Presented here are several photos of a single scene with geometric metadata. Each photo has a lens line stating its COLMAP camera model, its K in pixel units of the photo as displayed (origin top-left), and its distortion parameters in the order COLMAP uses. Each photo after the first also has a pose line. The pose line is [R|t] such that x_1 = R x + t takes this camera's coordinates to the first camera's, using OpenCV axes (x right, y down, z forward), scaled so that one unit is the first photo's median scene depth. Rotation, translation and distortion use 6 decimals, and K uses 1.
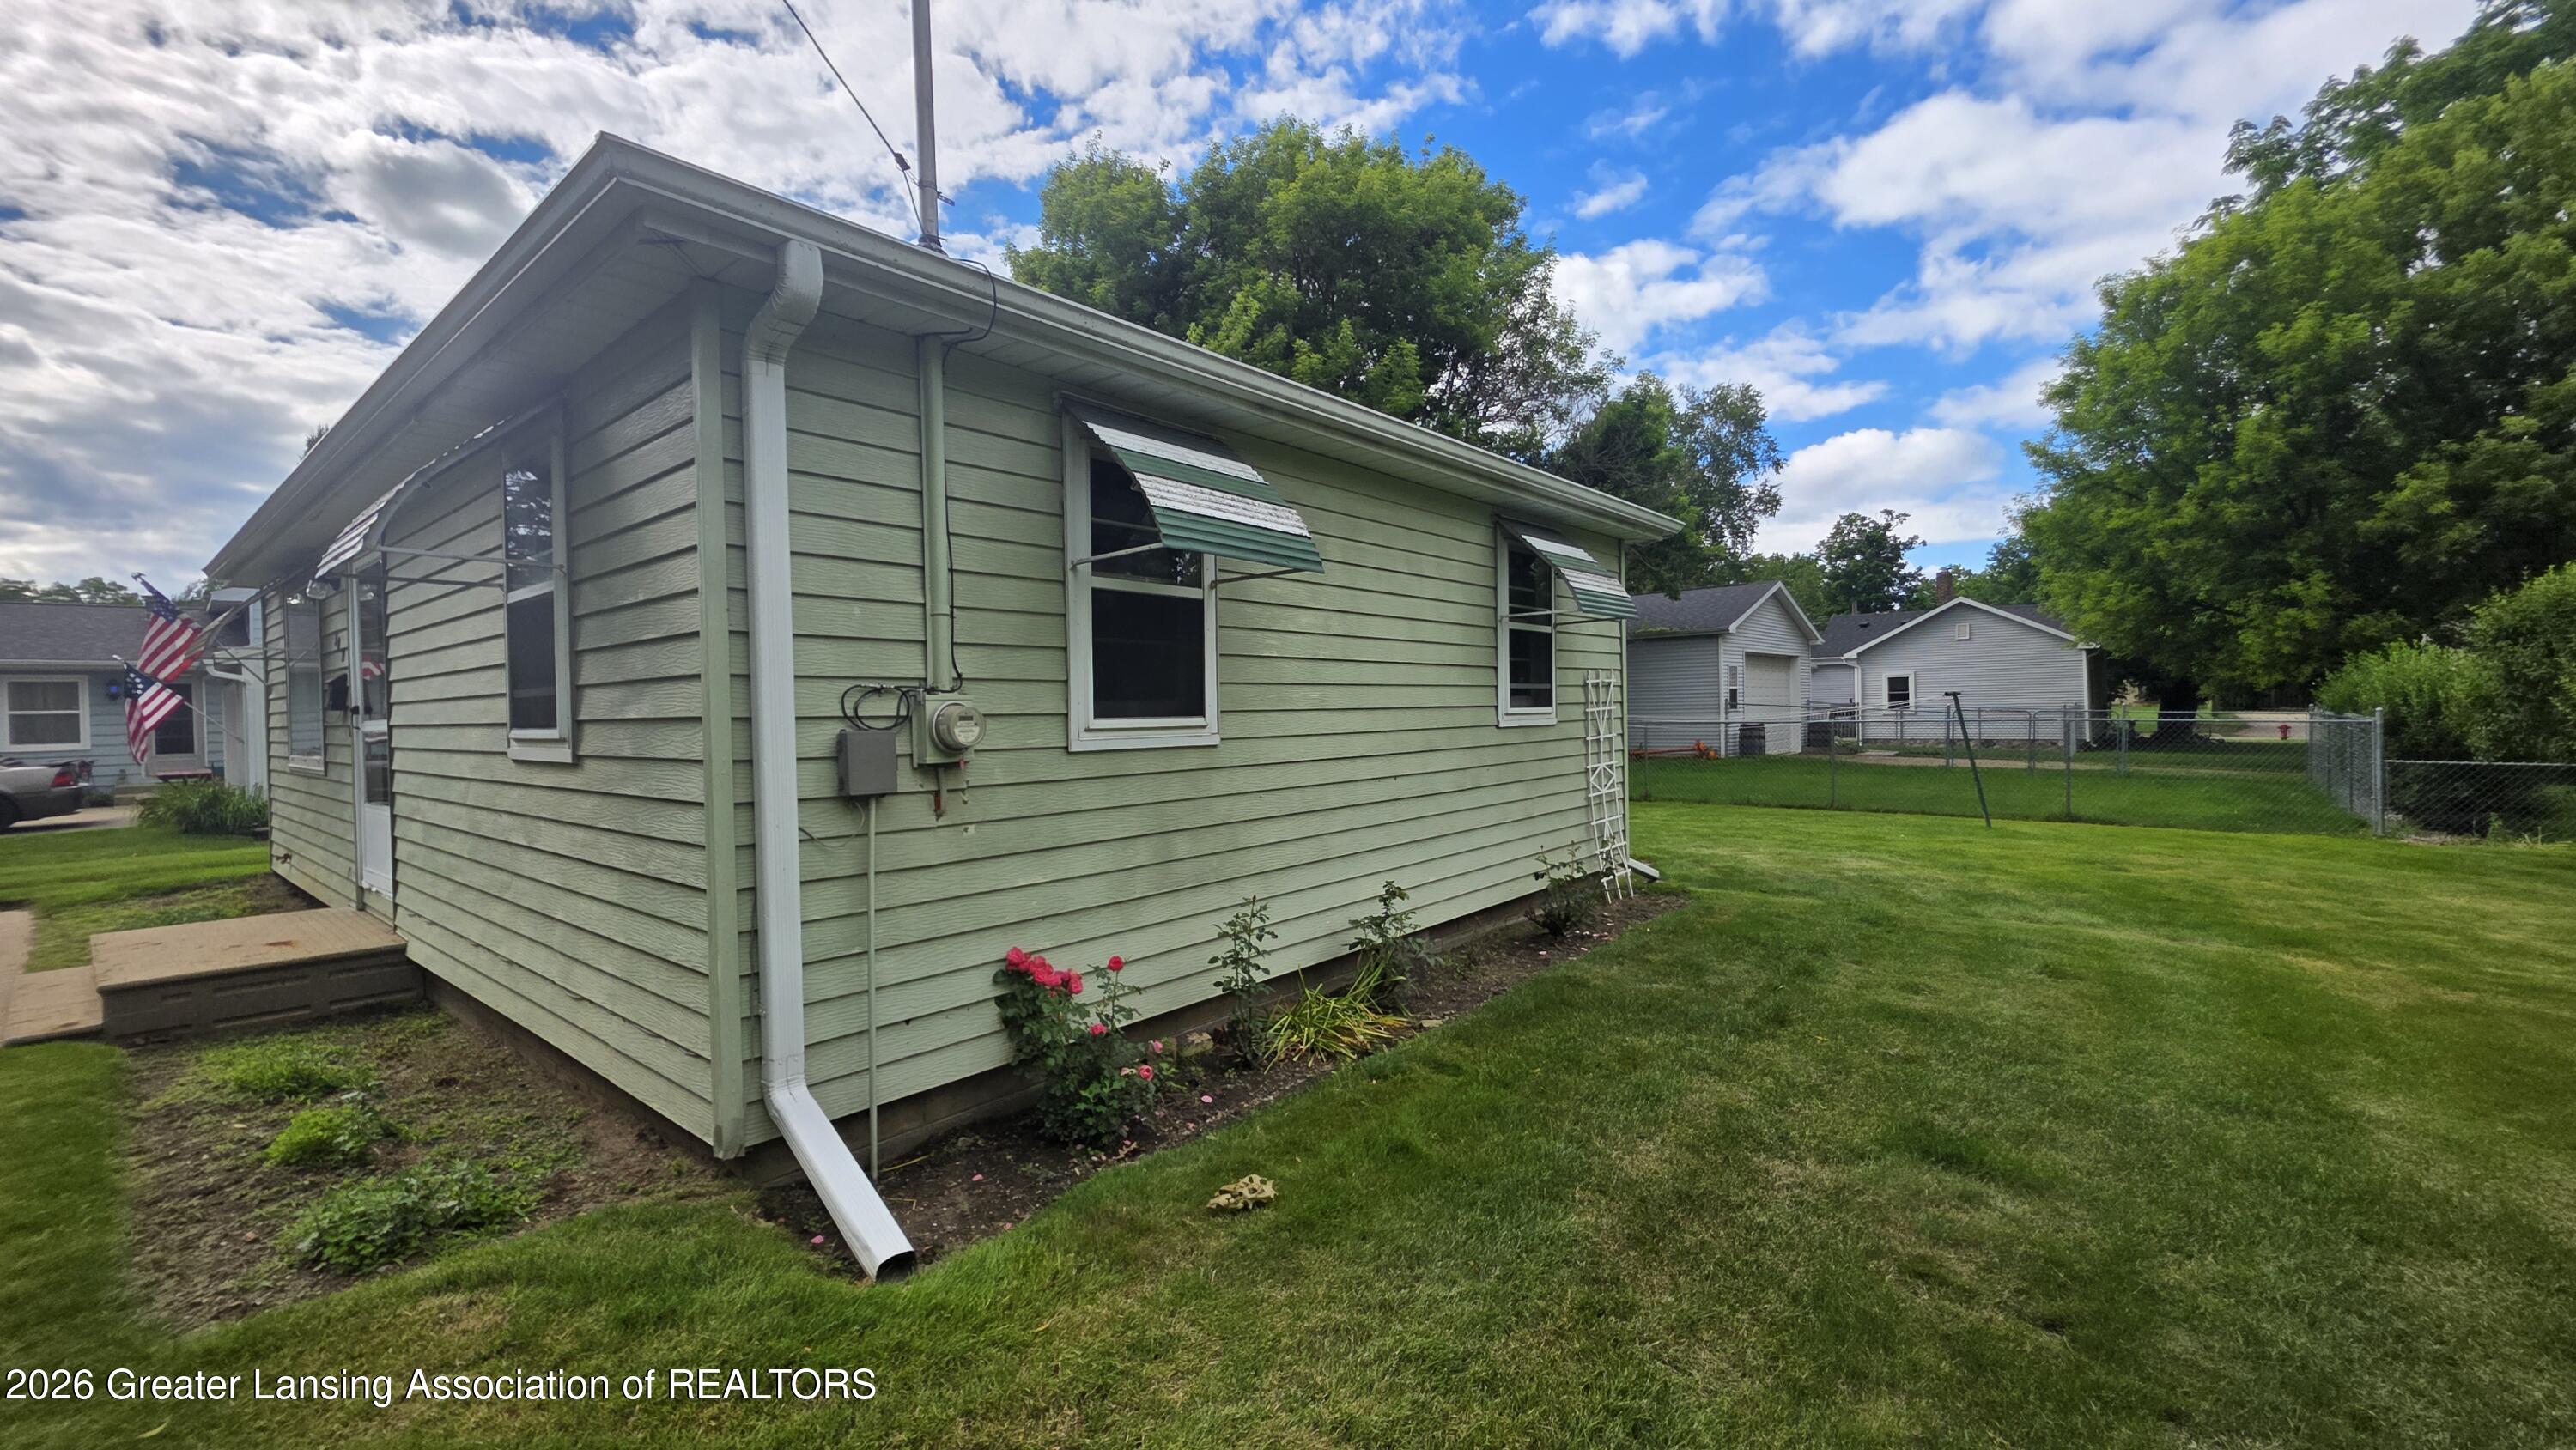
lens RADIAL K [[1023.1, 0, 1288.0], [0, 1023.1, 725.0], [0, 0, 1]] dist [-0.000515, 0.000212]
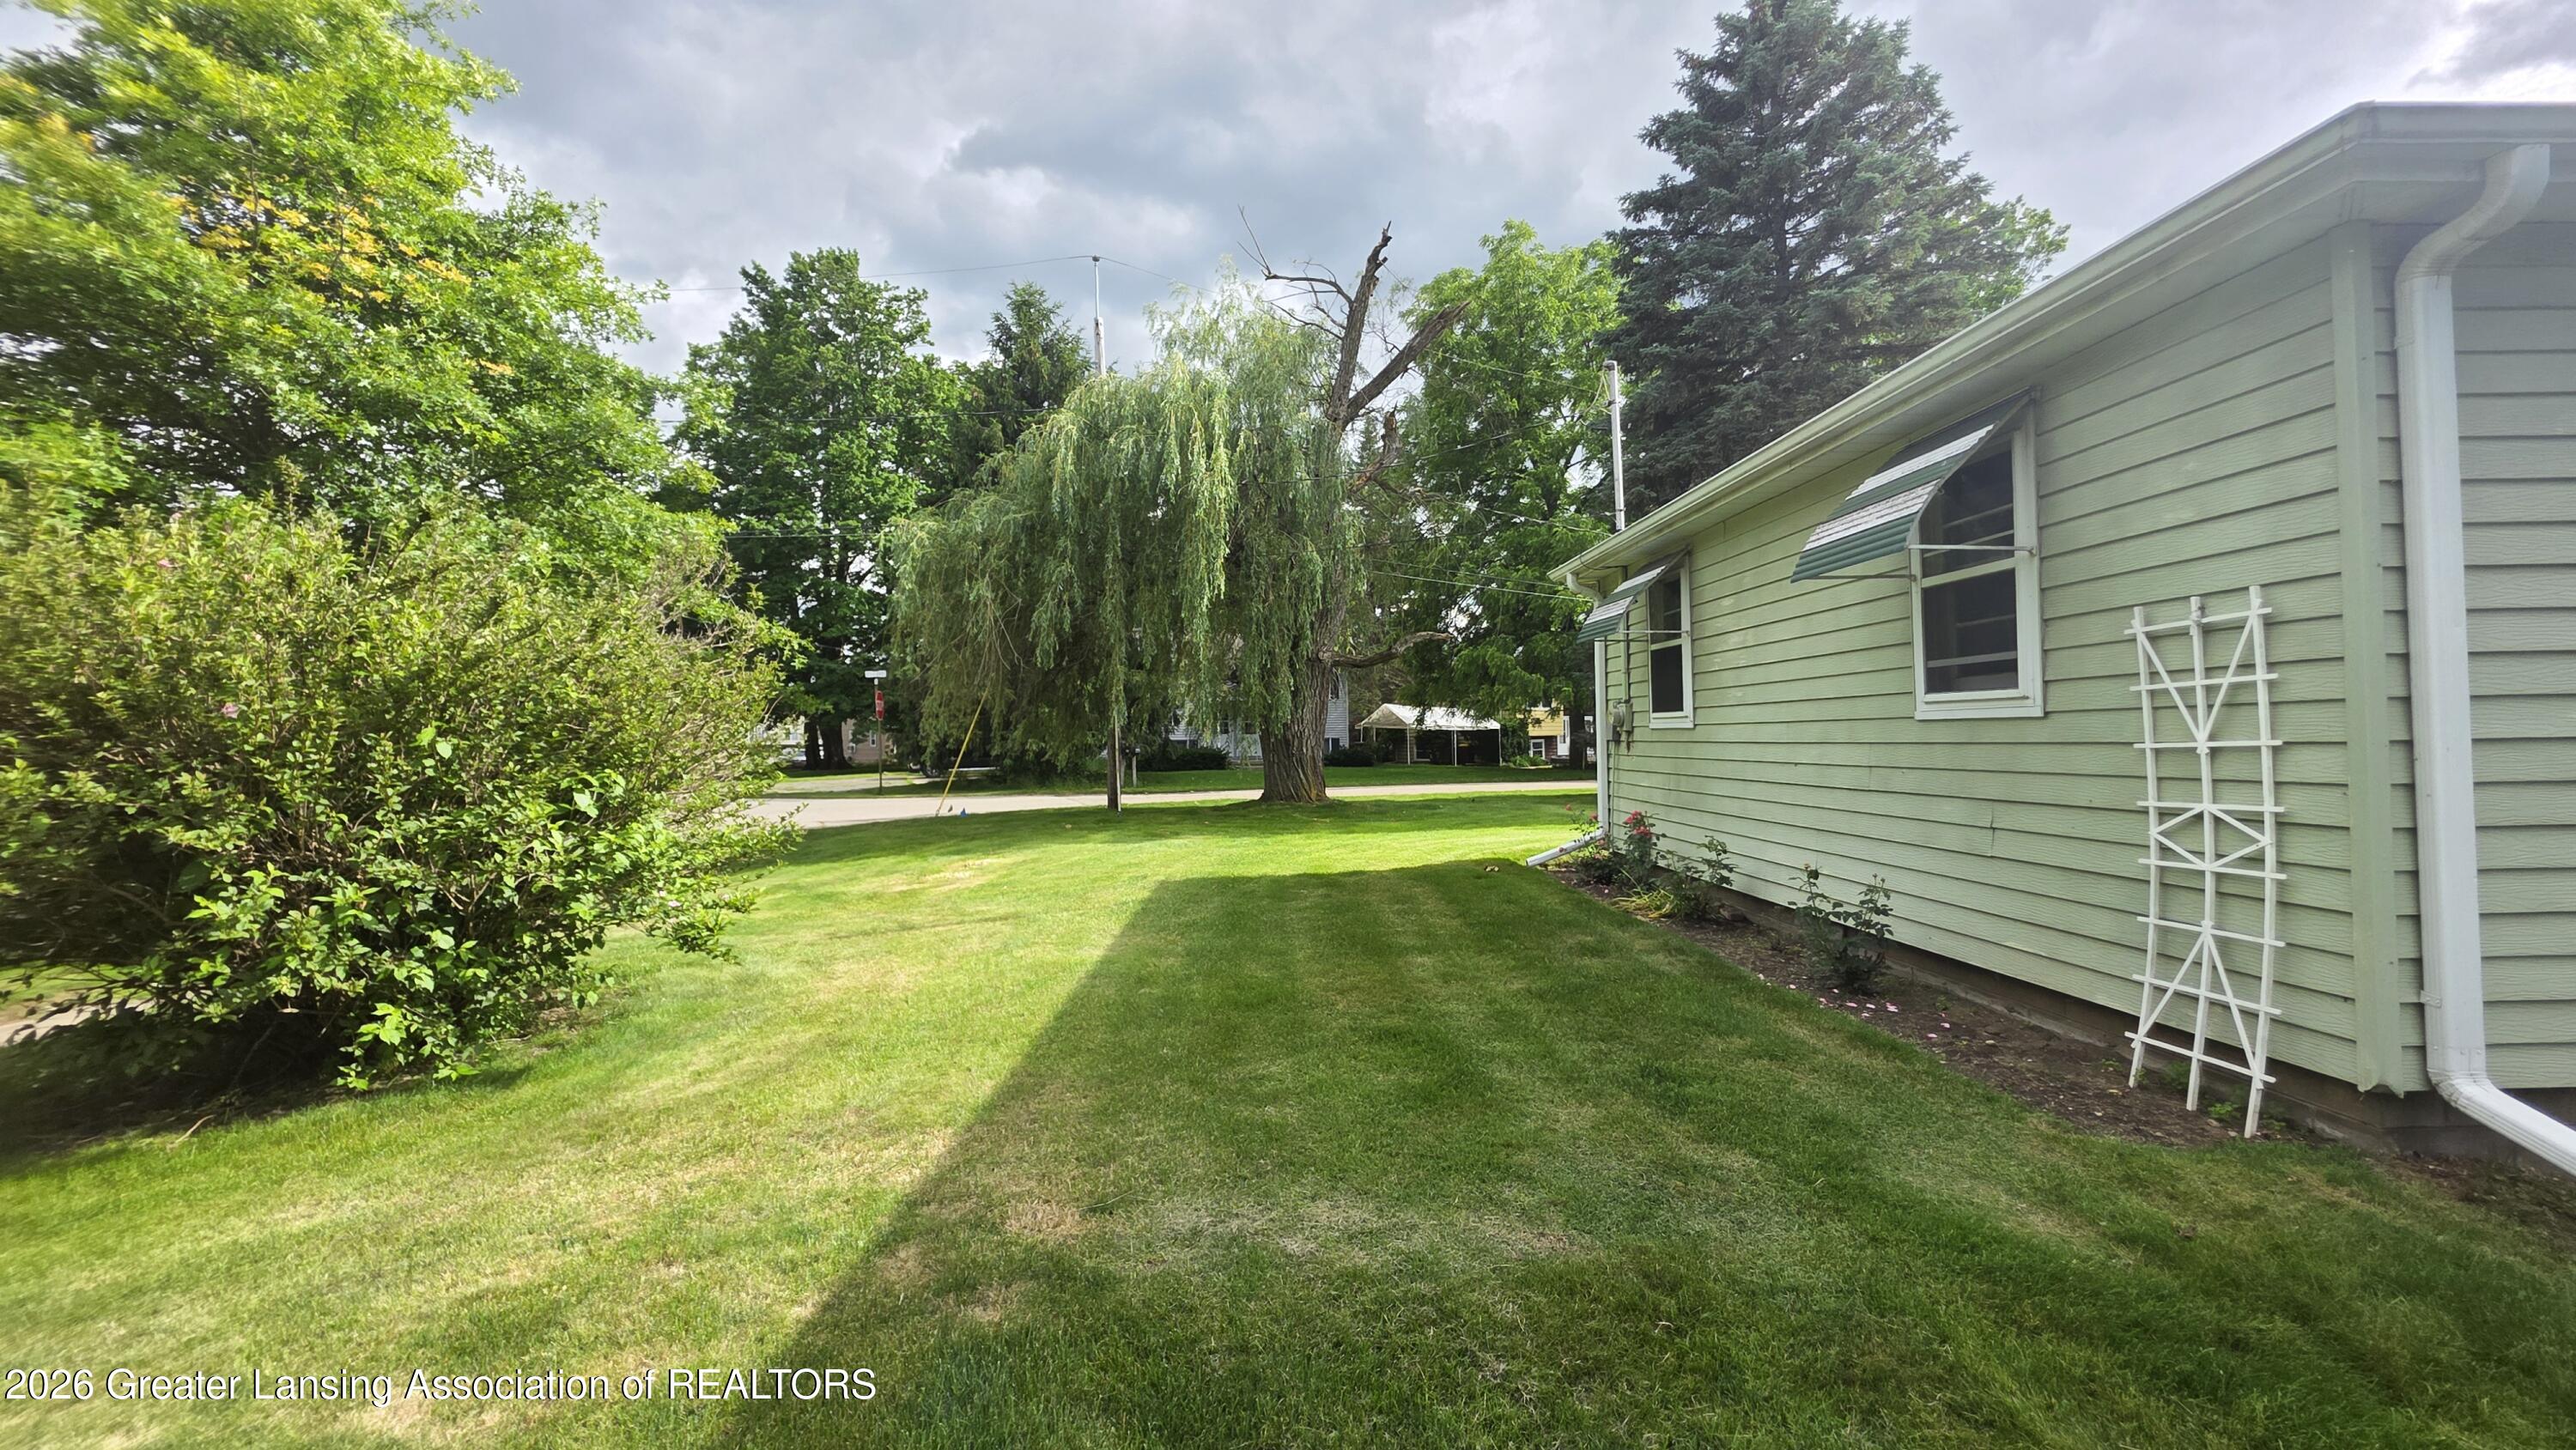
lens RADIAL K [[1023.1, 0, 1288.0], [0, 1023.1, 725.0], [0, 0, 1]] dist [-0.000515, 0.000212]
pose [[-0.748964, 0.034169, -0.661729, 0.838074], [0.035519, 0.999304, 0.011398, -0.015351], [0.661658, -0.014967, -0.749656, 0.990397]]
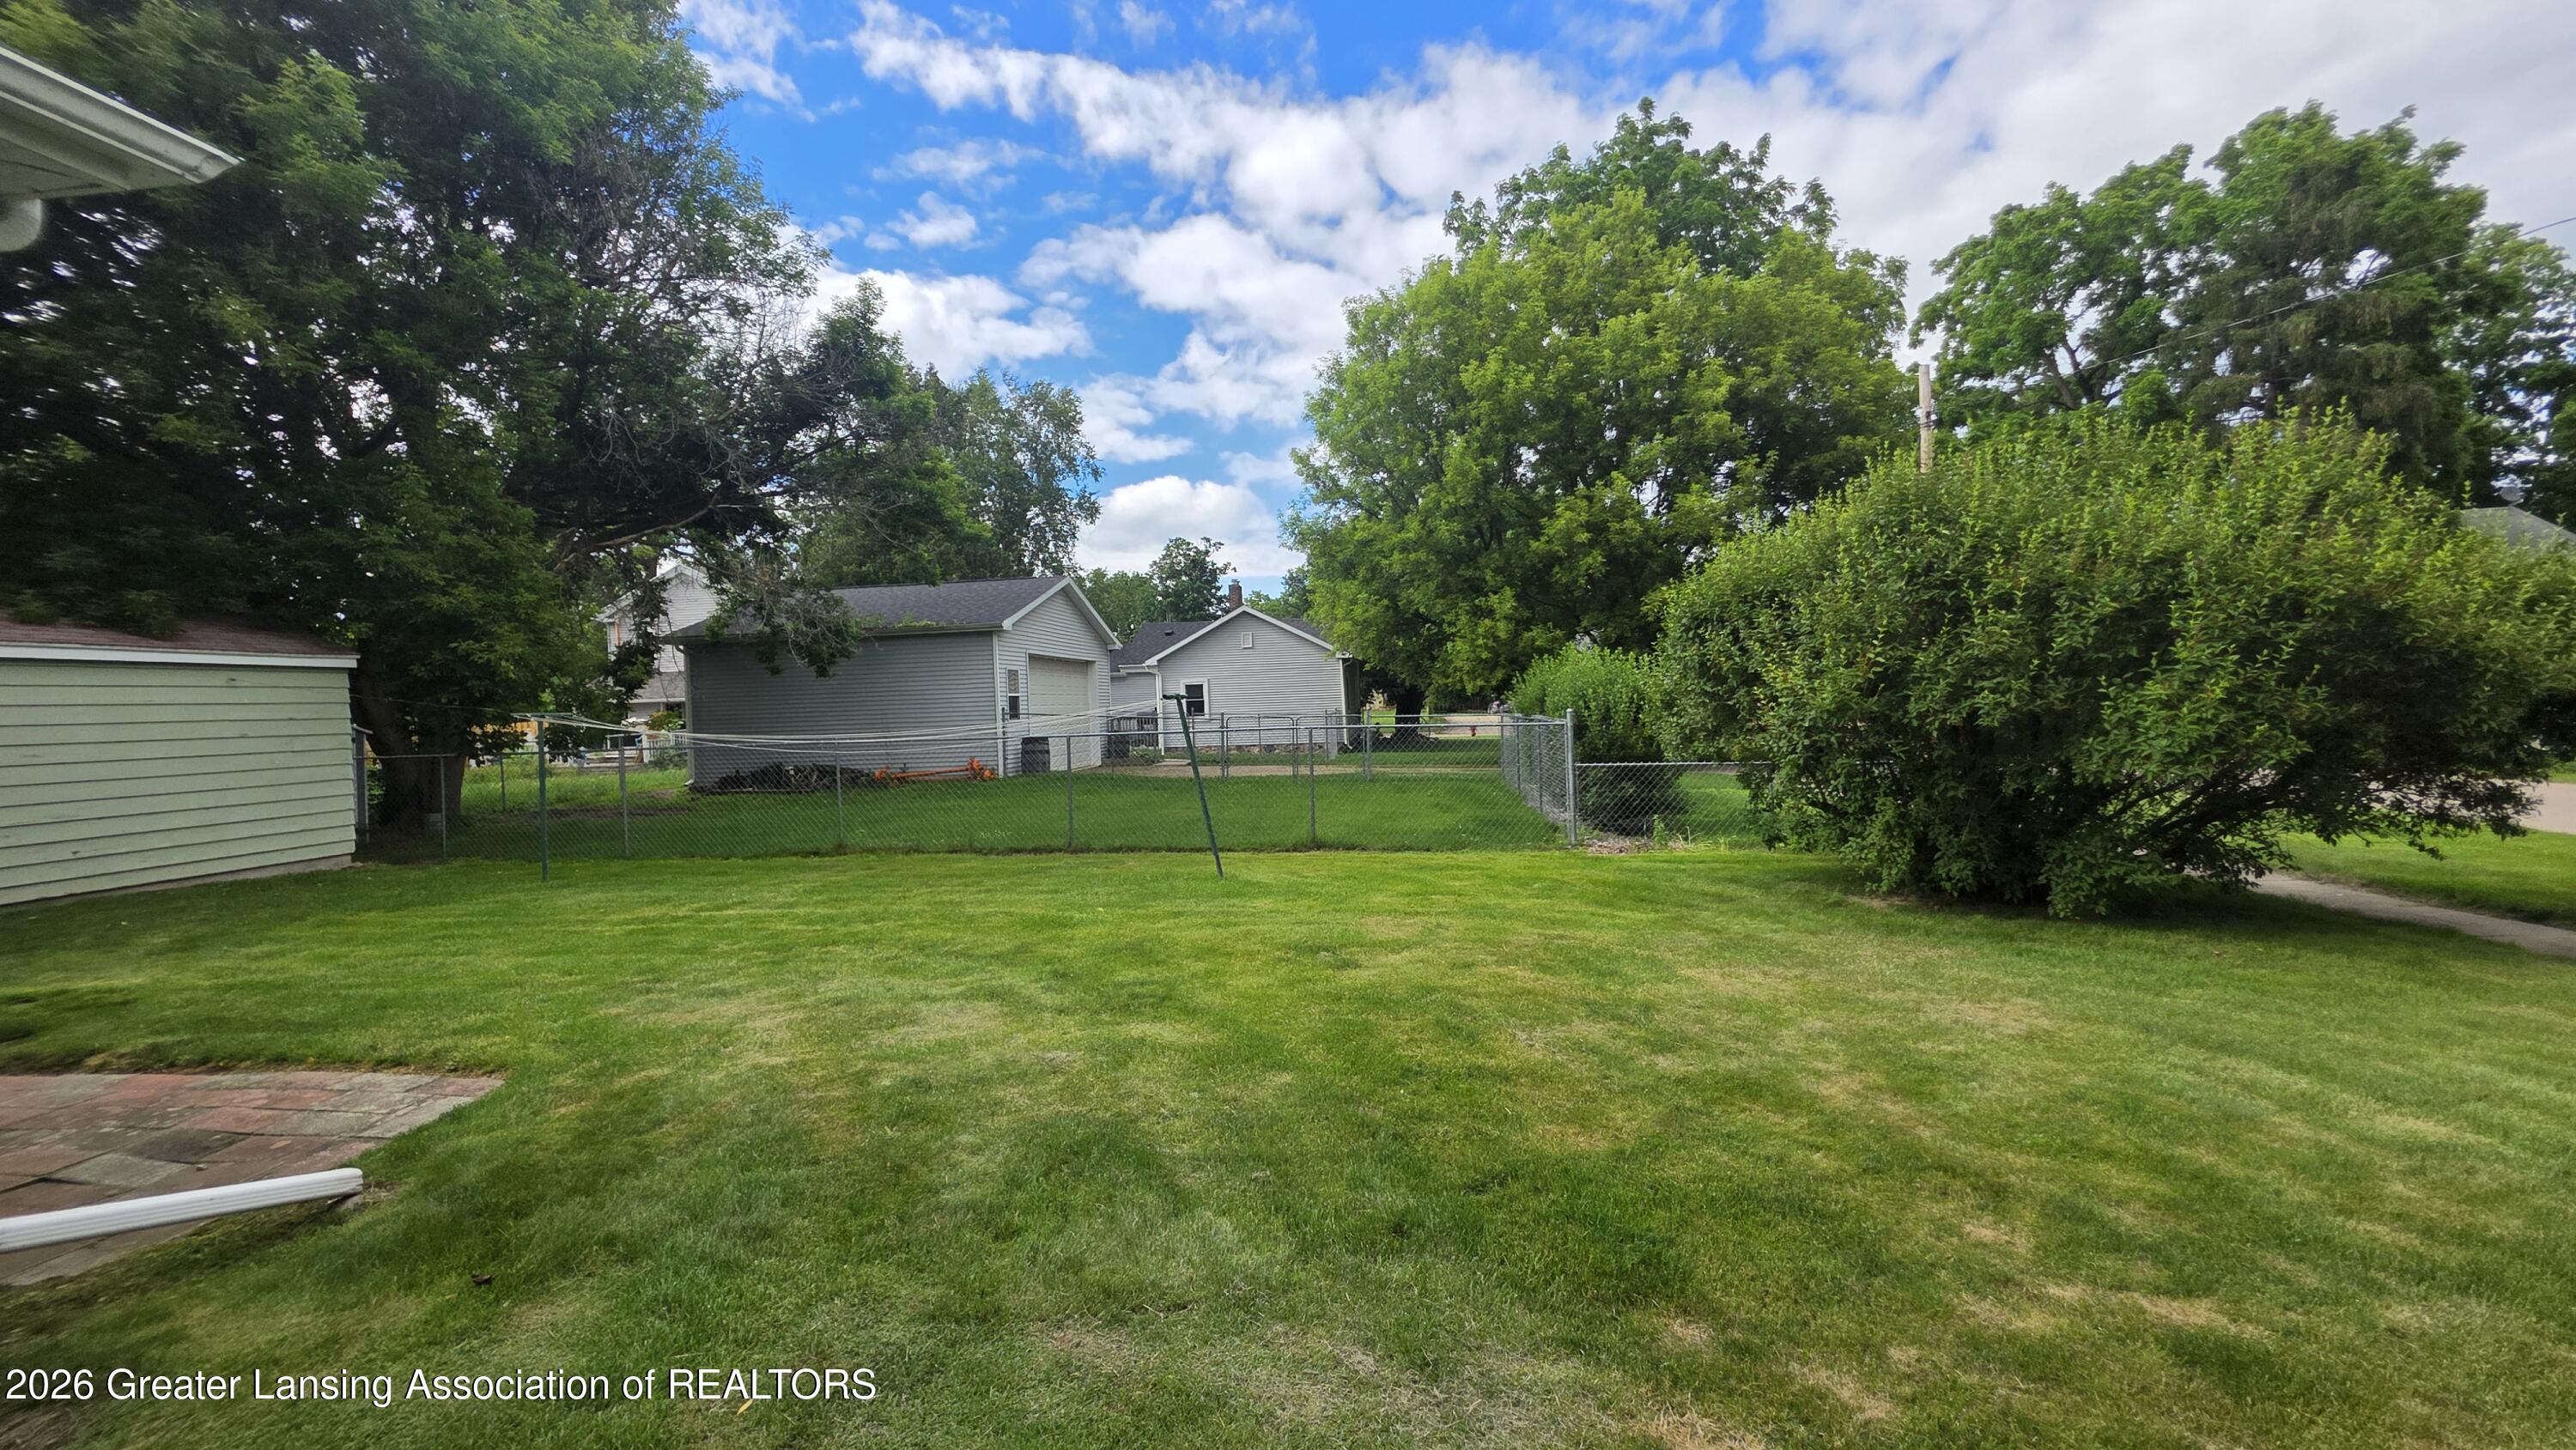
lens RADIAL K [[1054.2, 0, 1251.8], [0, 1054.2, 798.9], [0, 0, 1]] dist [0.000749, 0.000623]
pose [[0.841997, -0.056726, 0.536491, 0.121589], [0.025434, 0.997525, 0.065557, -0.002189], [-0.538882, -0.041553, 0.841356, 0.141283]]
